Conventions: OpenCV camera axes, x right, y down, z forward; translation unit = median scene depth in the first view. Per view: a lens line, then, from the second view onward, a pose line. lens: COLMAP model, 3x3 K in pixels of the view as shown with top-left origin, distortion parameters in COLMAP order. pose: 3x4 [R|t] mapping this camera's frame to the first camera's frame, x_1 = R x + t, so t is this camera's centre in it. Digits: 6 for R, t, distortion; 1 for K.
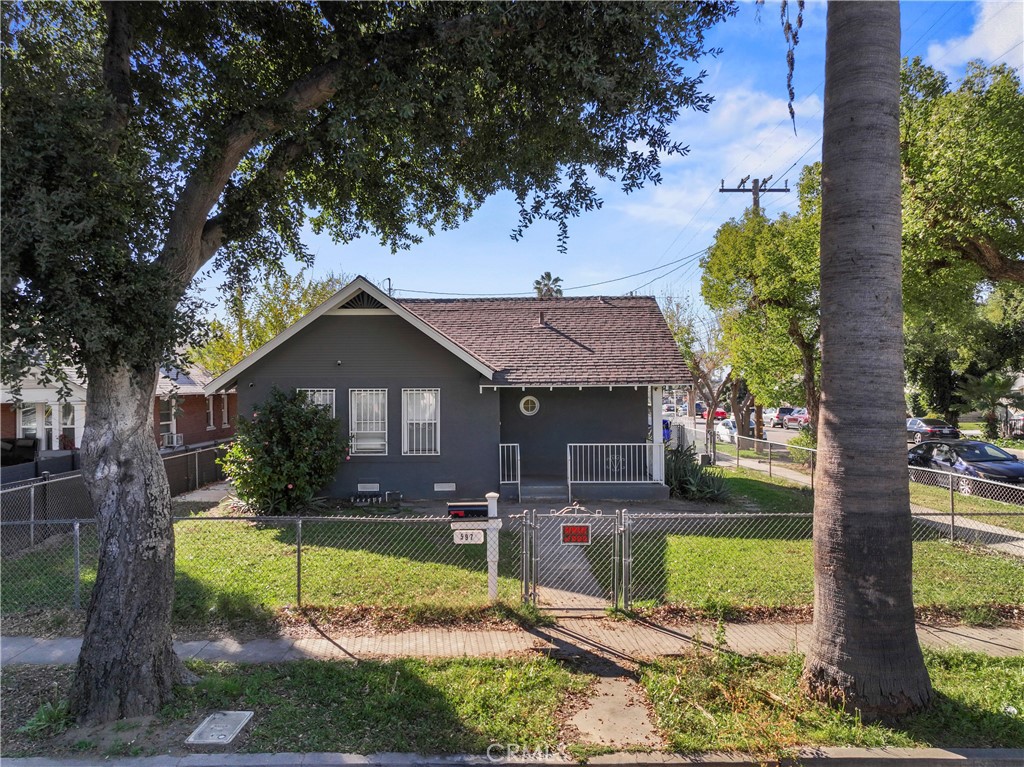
lens RADIAL K [[732.9, 0, 512.0], [0, 732.9, 383.5], [0, 0, 1]] dist [0.001237, 0.013088]
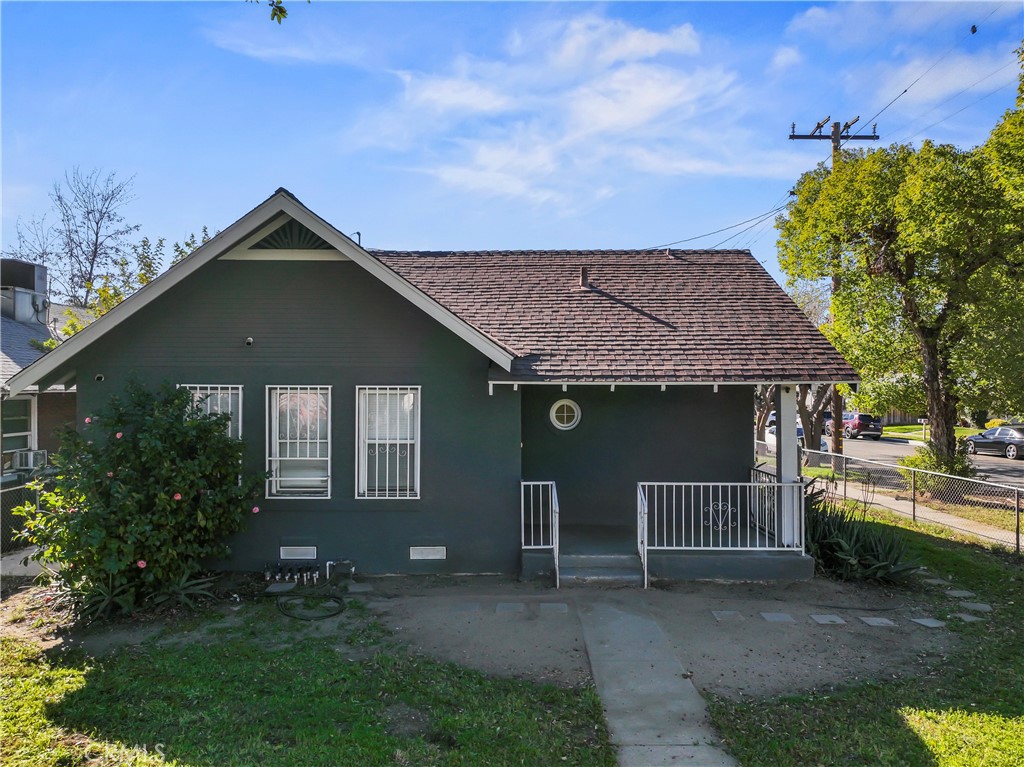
lens RADIAL K [[732.9, 0, 512.0], [0, 732.9, 383.5], [0, 0, 1]] dist [0.001237, 0.013088]
pose [[0.999968, 0.007646, 0.002404, -0.026247], [-0.007650, 0.999970, 0.001420, 0.003371], [-0.002393, -0.001438, 0.999996, 0.408658]]
